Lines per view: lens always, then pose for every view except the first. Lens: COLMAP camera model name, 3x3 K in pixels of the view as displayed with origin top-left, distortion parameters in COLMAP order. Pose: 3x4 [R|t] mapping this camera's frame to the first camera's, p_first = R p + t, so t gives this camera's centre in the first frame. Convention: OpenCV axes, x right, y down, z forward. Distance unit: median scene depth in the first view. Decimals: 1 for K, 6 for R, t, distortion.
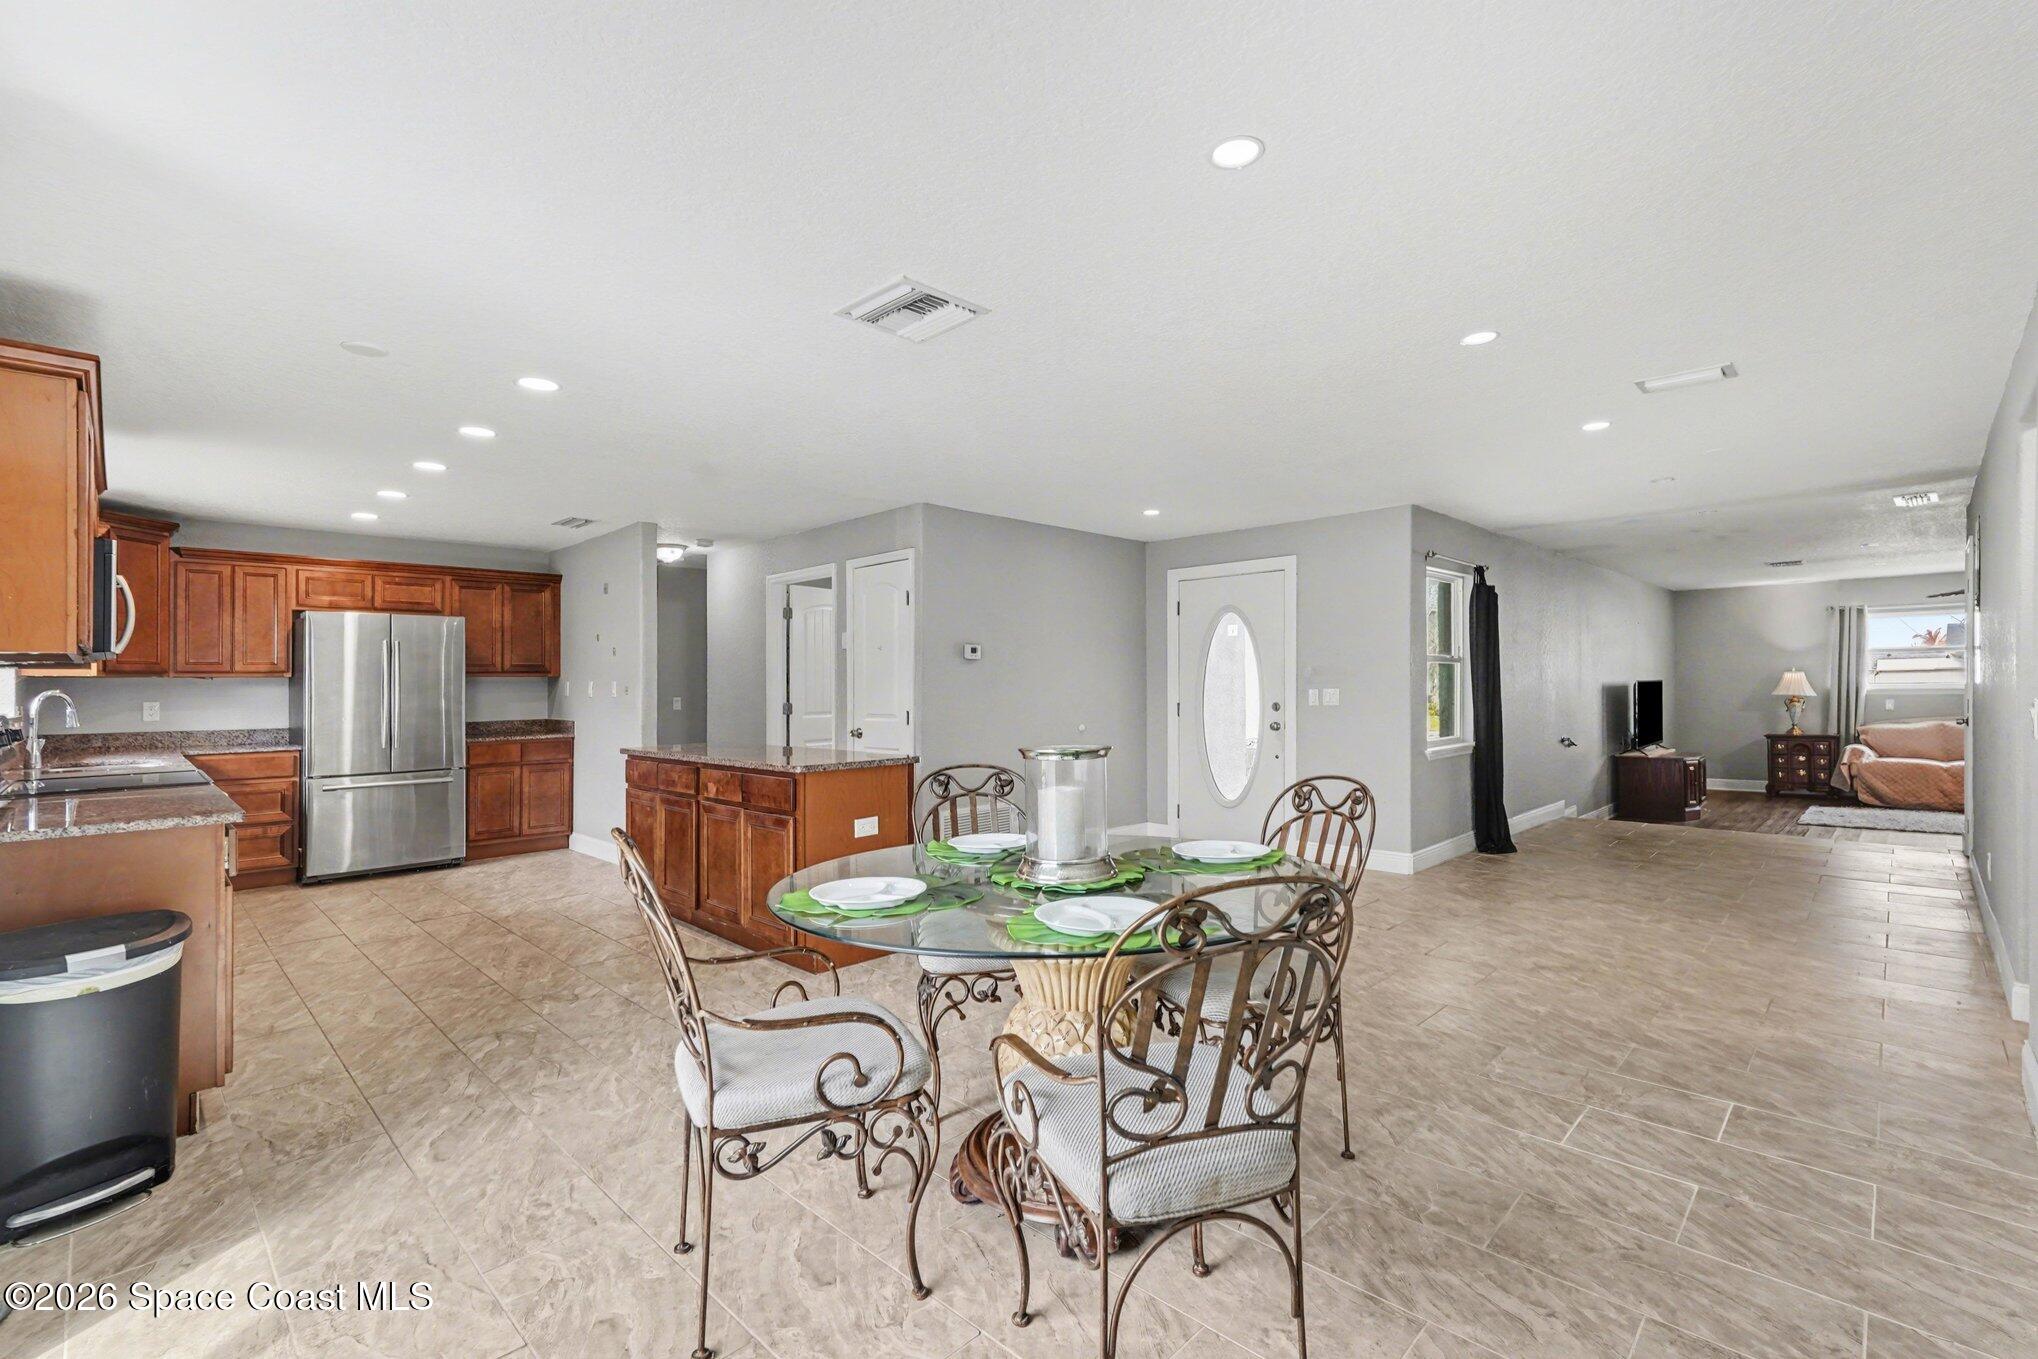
lens RADIAL K [[918.7, 0, 1024.0], [0, 918.7, 684.1], [0, 0, 1]] dist [-0.010213, 0.006212]
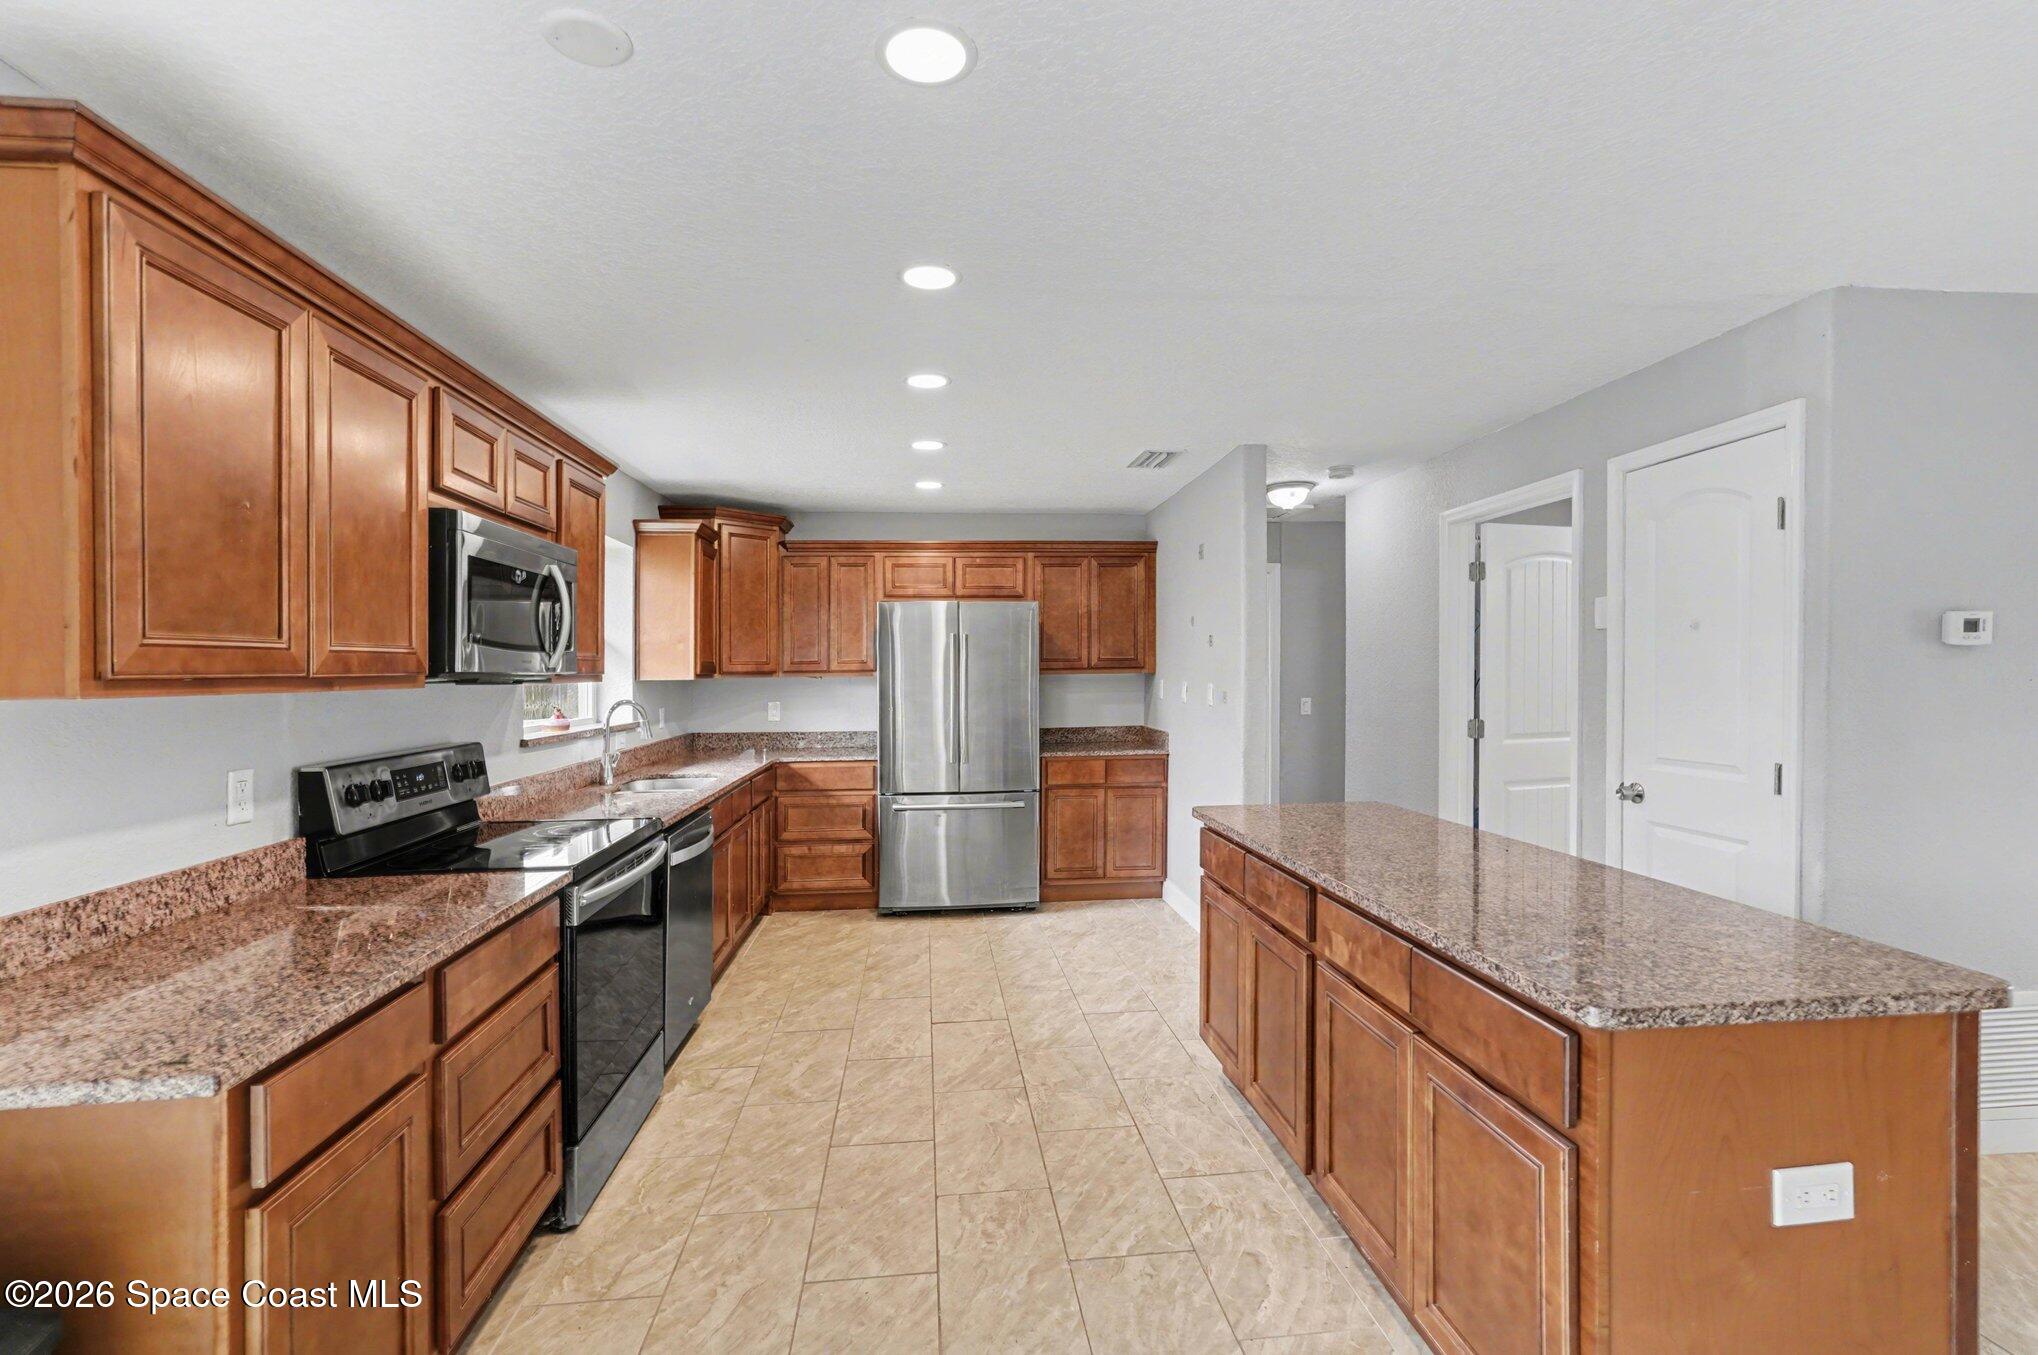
lens RADIAL K [[918.7, 0, 1018.8], [0, 918.7, 674.2], [0, 0, 1]] dist [-0.010213, 0.006212]
pose [[0.774949, 0.004749, -0.632005, -0.120150], [0.004069, 0.999914, 0.012503, -0.019979], [0.632010, -0.012261, 0.774863, 0.374858]]
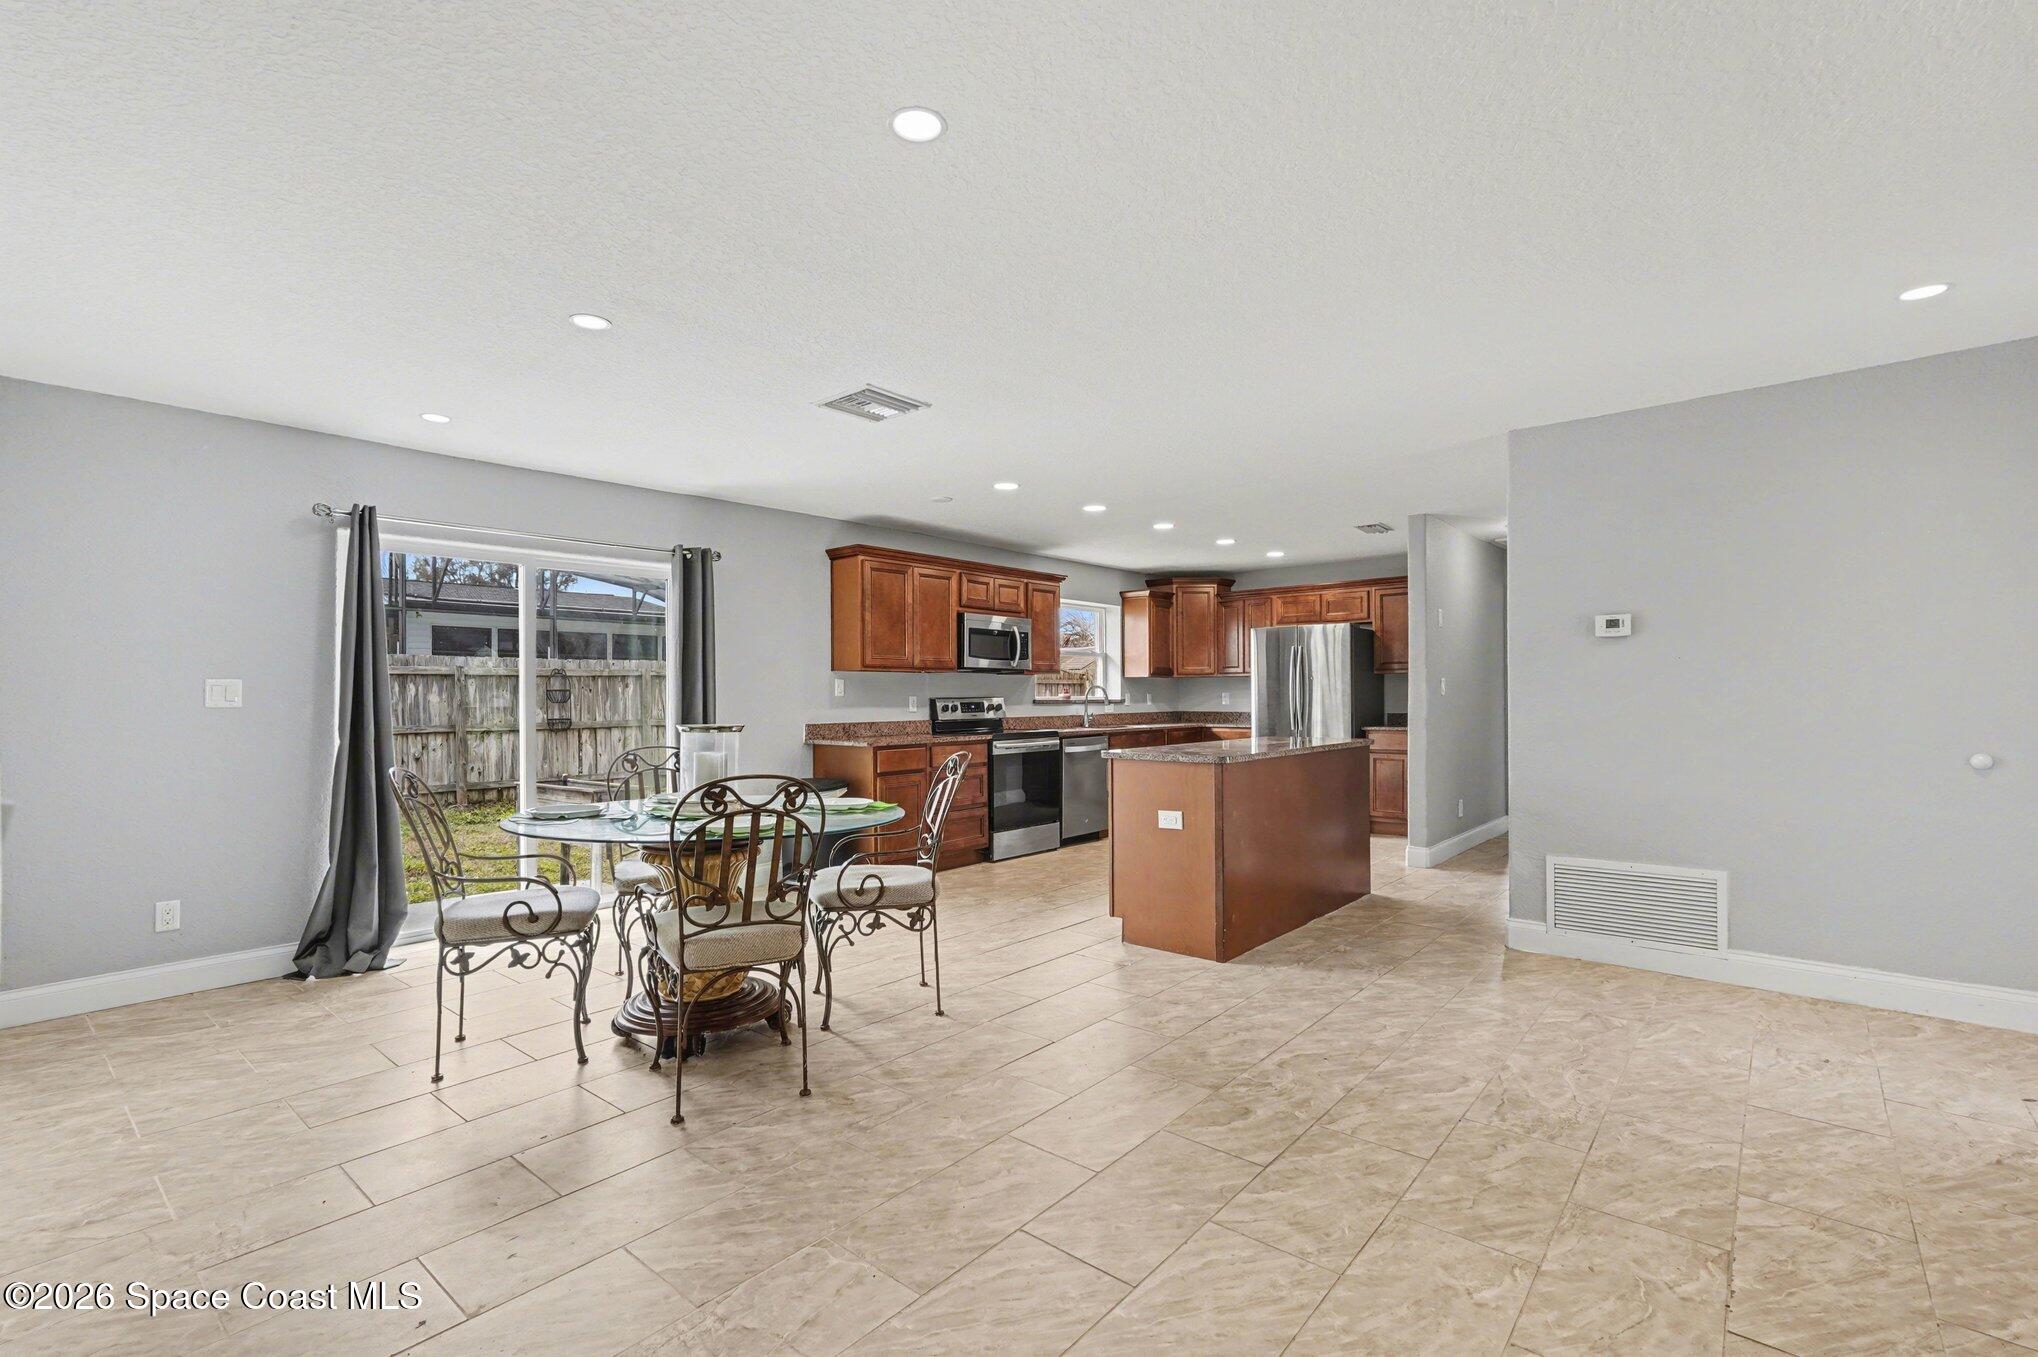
lens RADIAL K [[918.7, 0, 1004.1], [0, 918.7, 682.1], [0, 0, 1]] dist [-0.010213, 0.006212]
pose [[0.064688, -0.005296, -0.997891, 0.543550], [0.006714, 0.999966, -0.004871, 0.005689], [0.997883, -0.006384, 0.064721, 0.486604]]
